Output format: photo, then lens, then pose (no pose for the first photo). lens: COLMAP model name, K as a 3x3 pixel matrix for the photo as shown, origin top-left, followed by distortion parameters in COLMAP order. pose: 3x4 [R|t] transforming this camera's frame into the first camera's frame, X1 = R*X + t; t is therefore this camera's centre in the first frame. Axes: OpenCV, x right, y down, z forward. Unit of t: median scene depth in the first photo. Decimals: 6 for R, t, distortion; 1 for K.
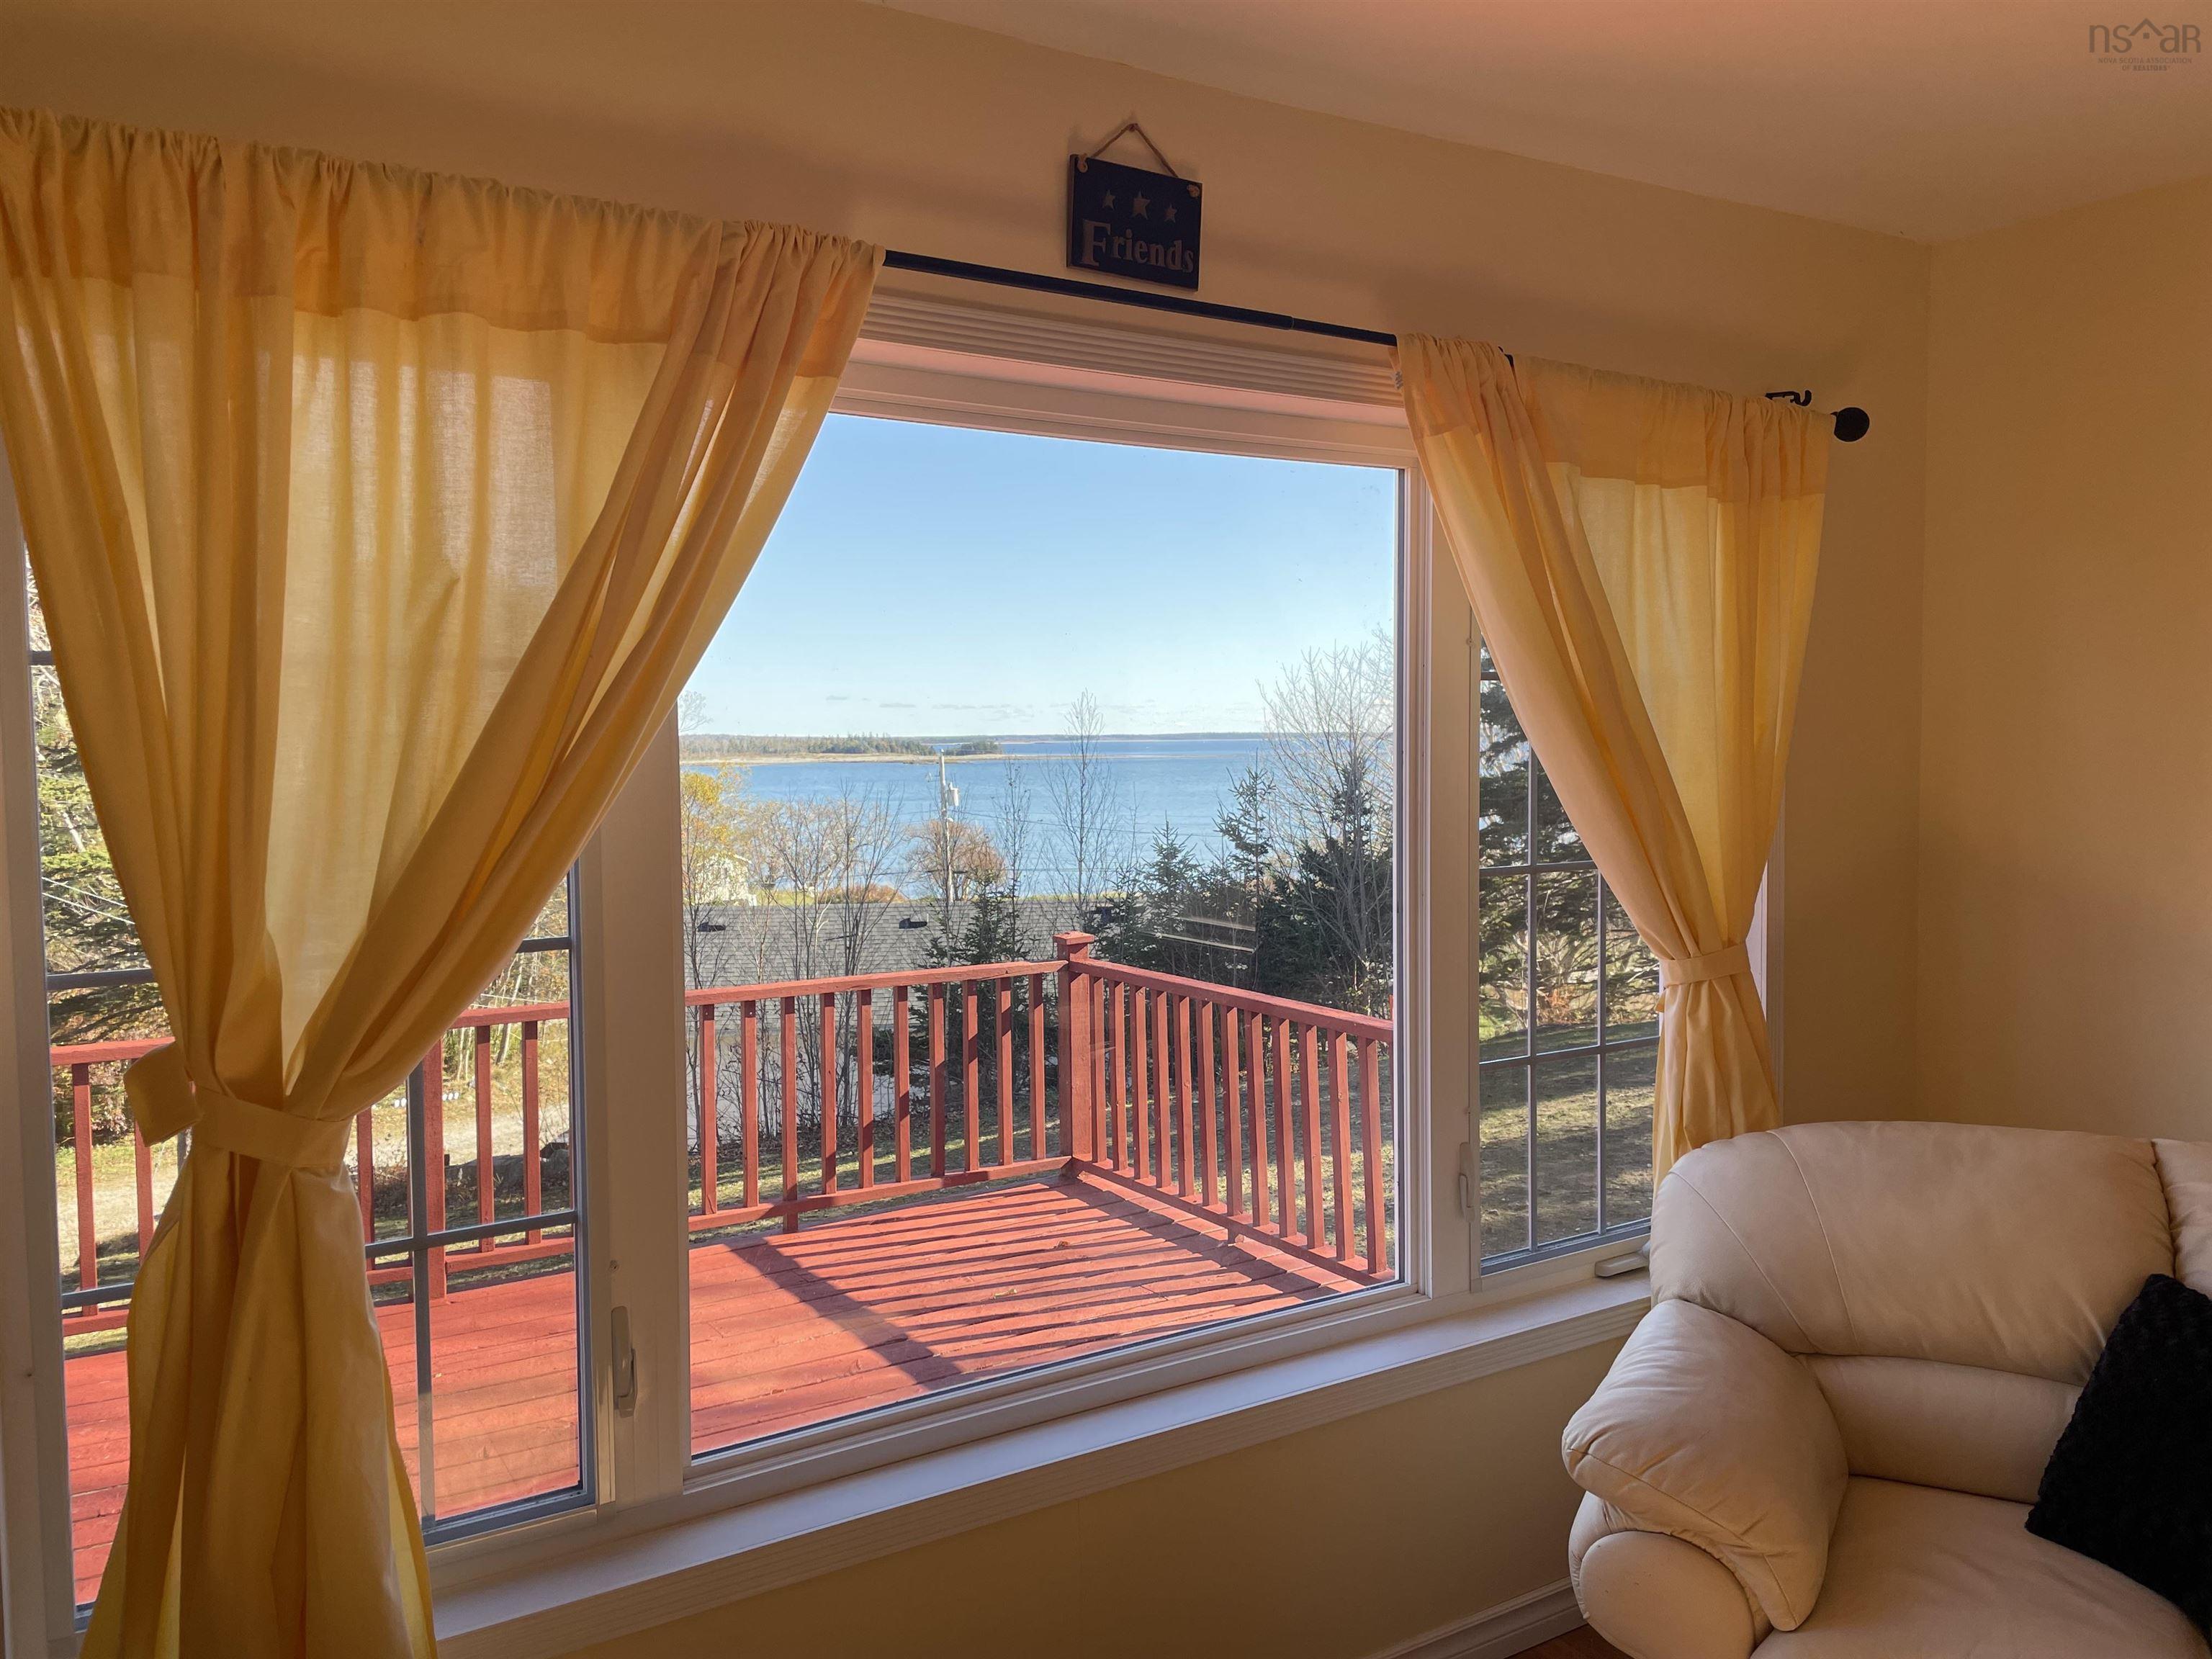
lens RADIAL K [[1655.6, 0, 1109.7], [0, 1655.6, 831.1], [0, 0, 1]] dist [0.085221, -0.099181]
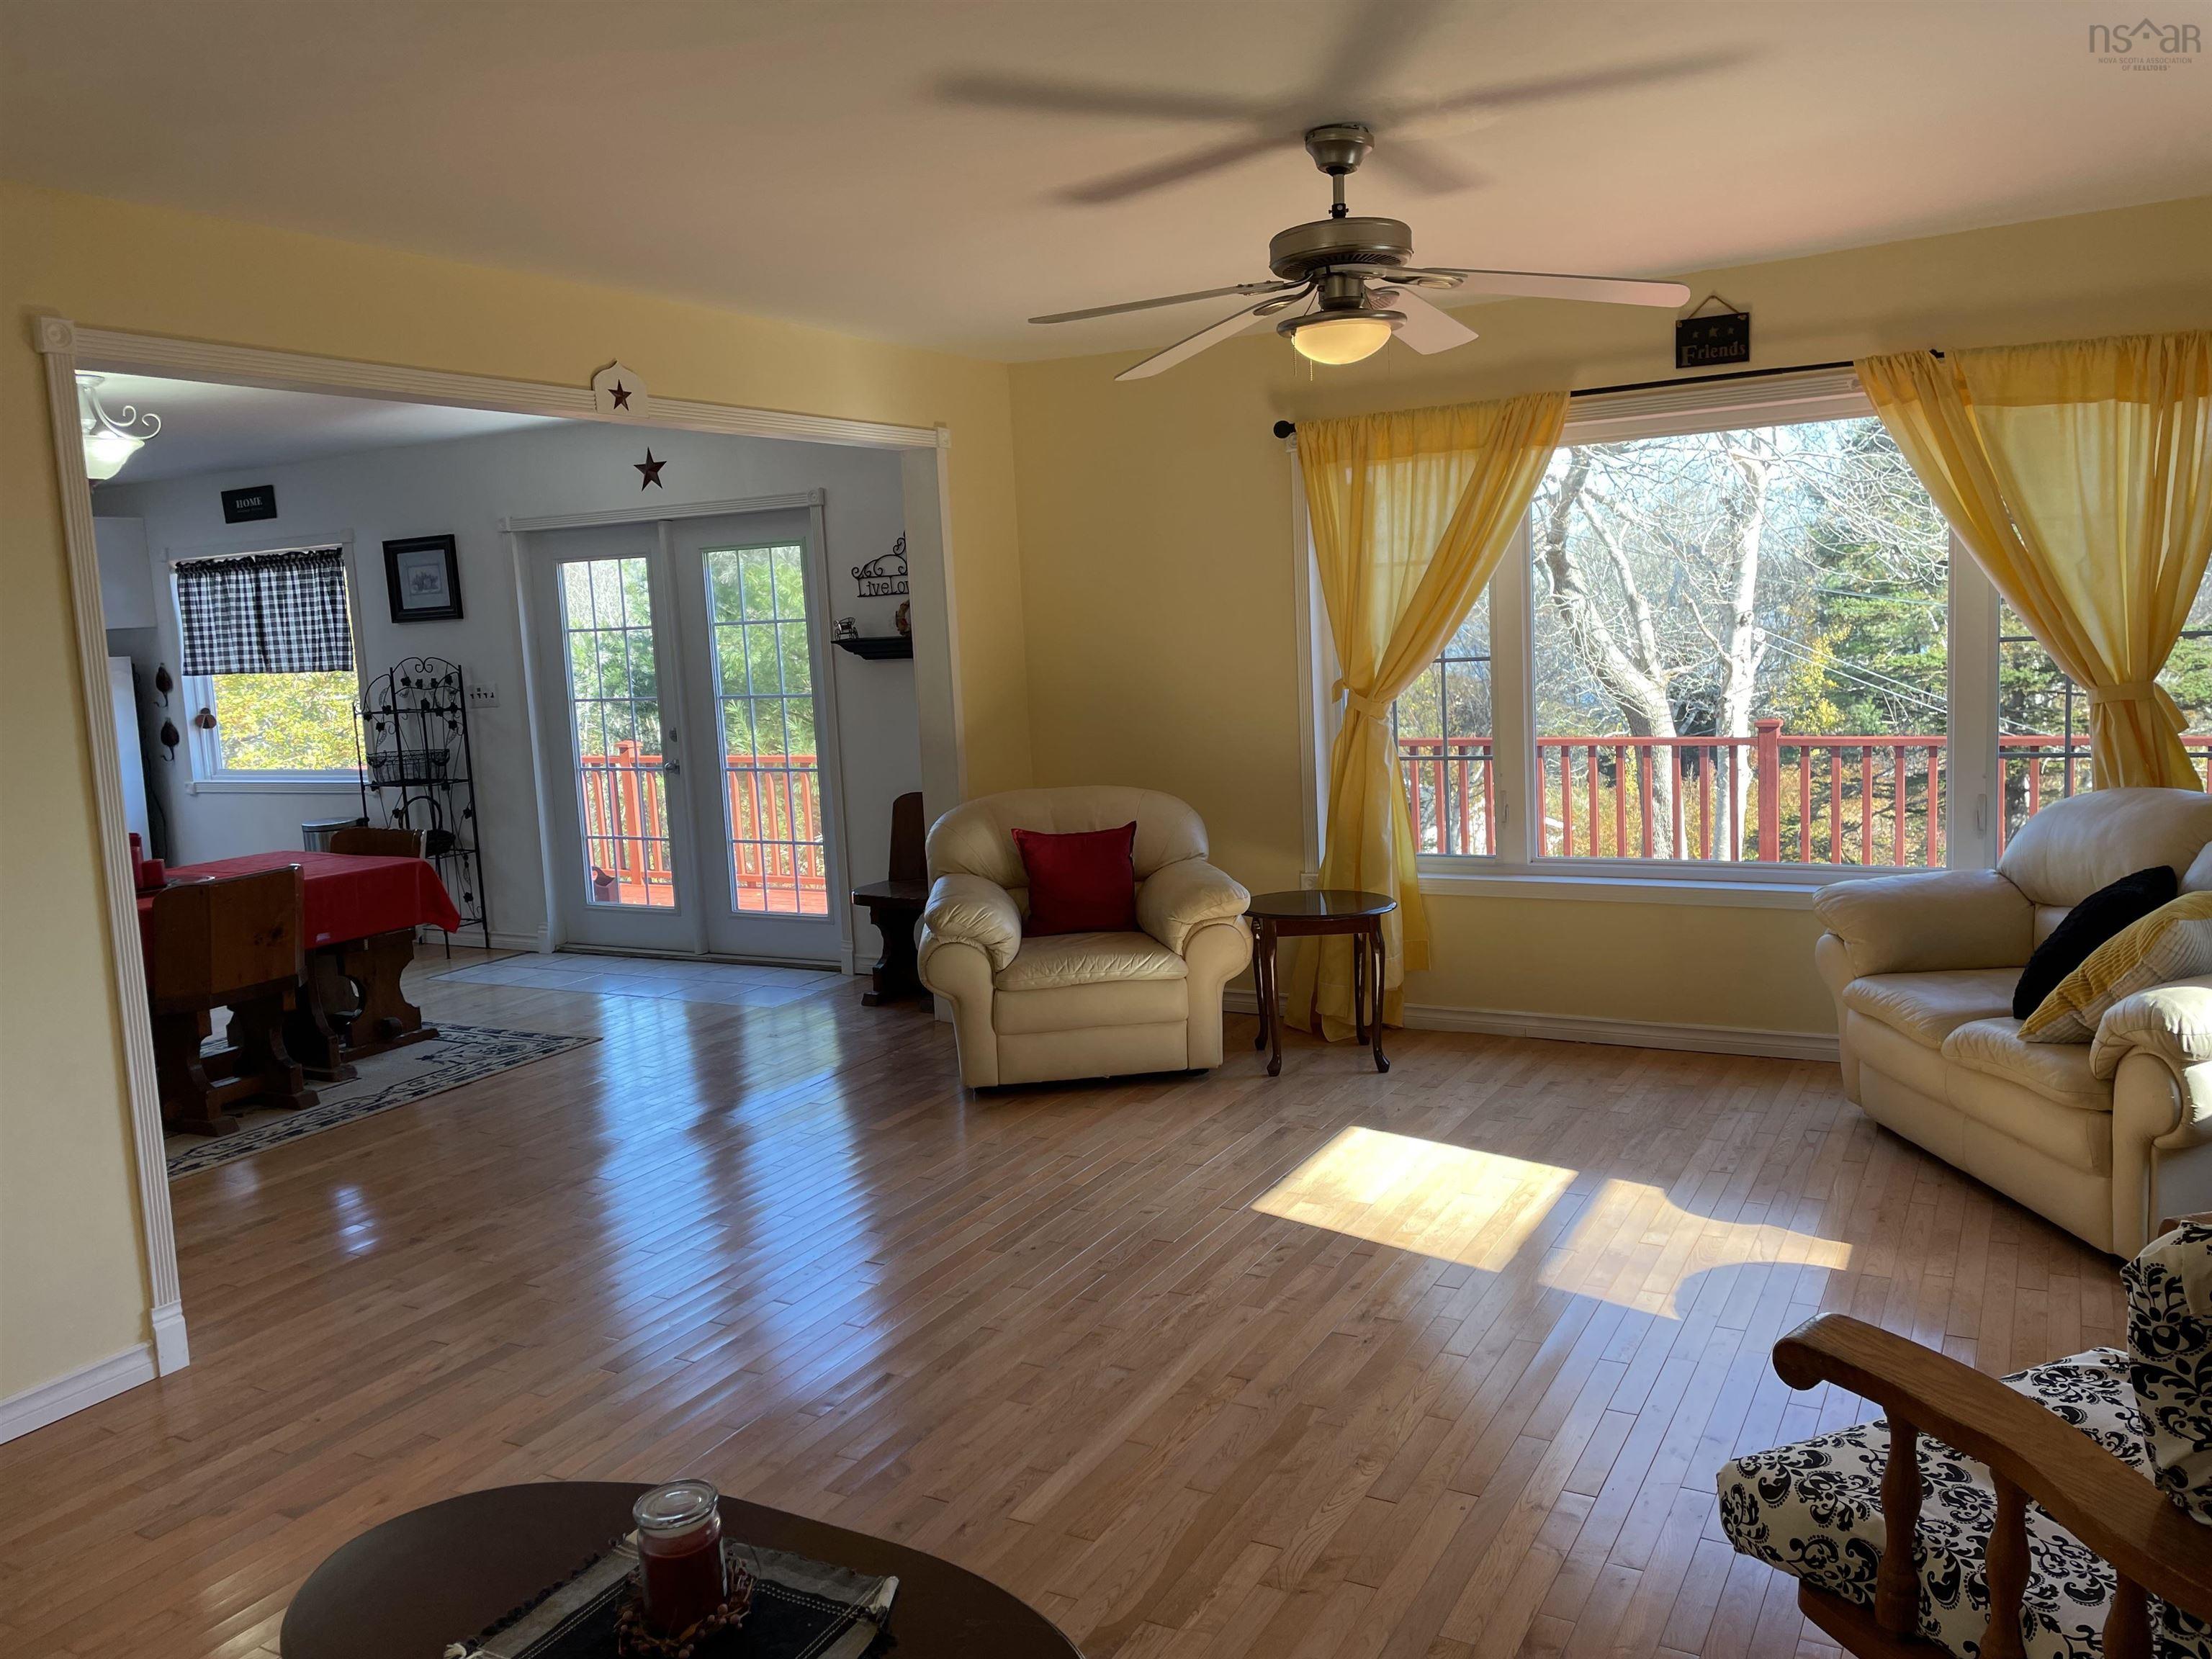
lens RADIAL K [[1655.6, 0, 1125.6], [0, 1655.6, 800.4], [0, 0, 1]] dist [0.085221, -0.099181]
pose [[0.474978, 0.086000, -0.875785, 0.689519], [-0.004124, 0.995420, 0.095512, 0.015609], [0.879988, -0.041754, 0.473157, -0.322152]]
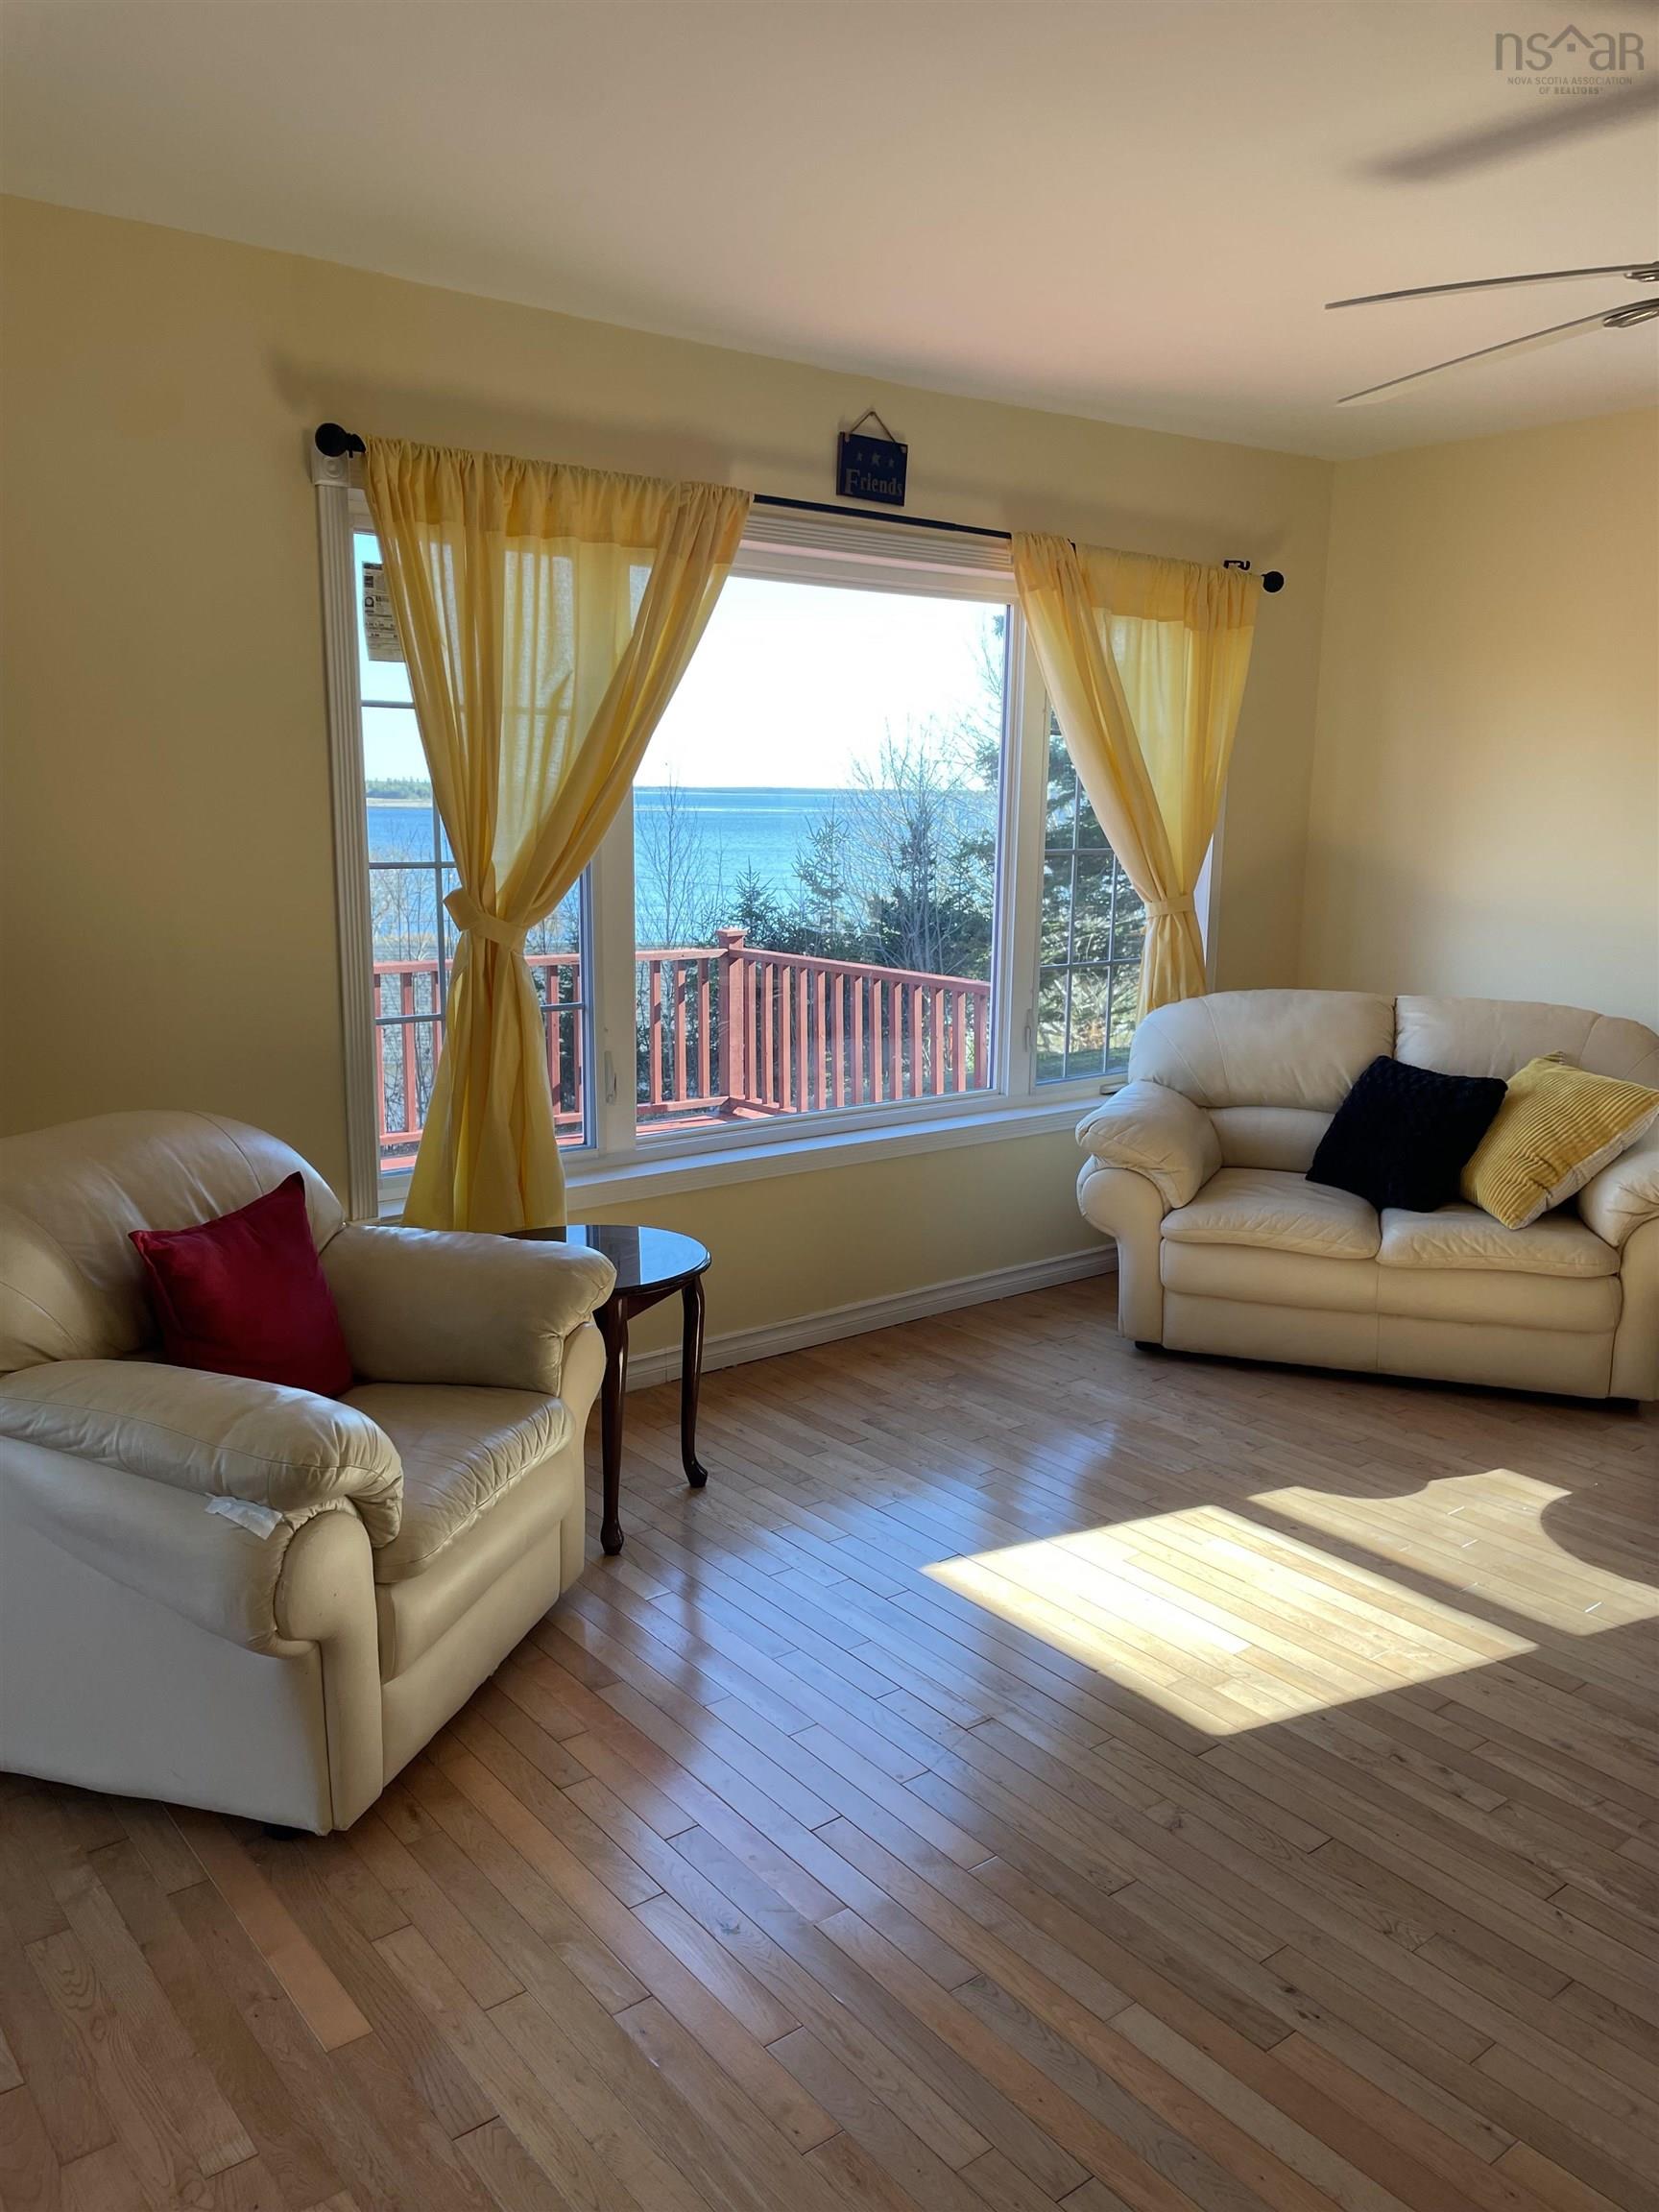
lens RADIAL K [[1655.6, 0, 823.9], [0, 1655.6, 1105.8], [0, 0, 1]] dist [0.085221, -0.099181]
pose [[0.995249, 0.004503, 0.097255, -0.086824], [-0.017110, 0.991473, 0.129181, 0.035203], [-0.095844, -0.130231, 0.986840, -0.358499]]
